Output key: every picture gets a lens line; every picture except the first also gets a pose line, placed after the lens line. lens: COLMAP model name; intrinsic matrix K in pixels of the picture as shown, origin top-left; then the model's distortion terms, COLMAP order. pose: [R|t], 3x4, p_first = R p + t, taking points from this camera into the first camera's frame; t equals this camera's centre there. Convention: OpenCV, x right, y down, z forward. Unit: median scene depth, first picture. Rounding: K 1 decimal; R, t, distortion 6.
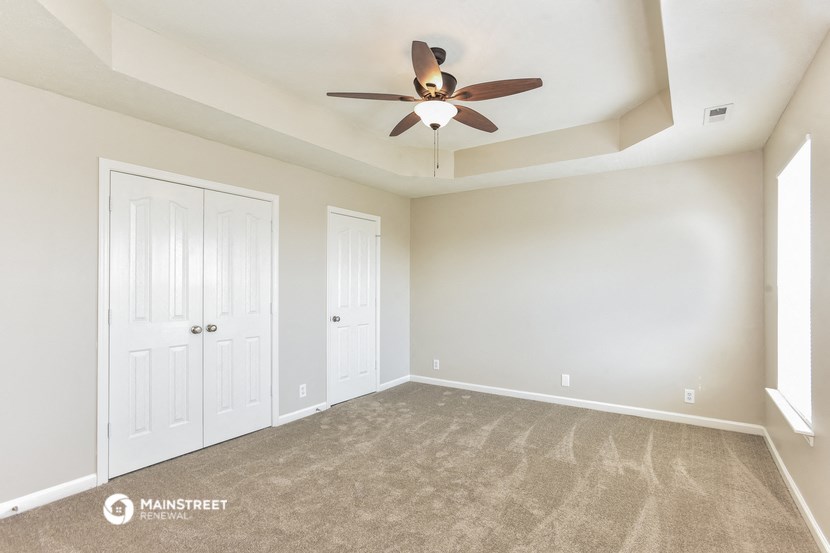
lens RADIAL K [[413.9, 0, 419.1], [0, 413.9, 281.8], [0, 0, 1]] dist [-0.036863, 0.000049]
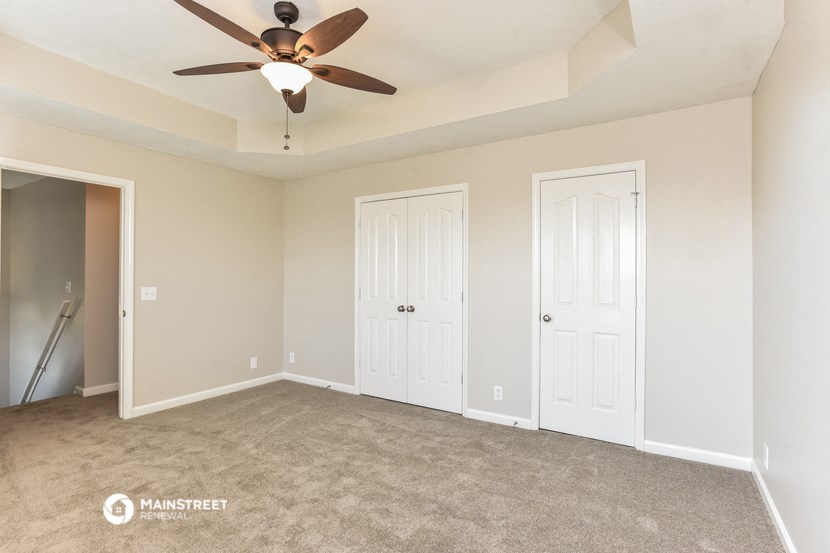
lens RADIAL K [[387.5, 0, 429.9], [0, 387.5, 271.3], [0, 0, 1]] dist [-0.029950, 0.000192]
pose [[0.056333, -0.004860, -0.998400, 0.540334], [0.008380, 0.999955, -0.004395, 0.004632], [0.998377, -0.008119, 0.056371, 0.808537]]
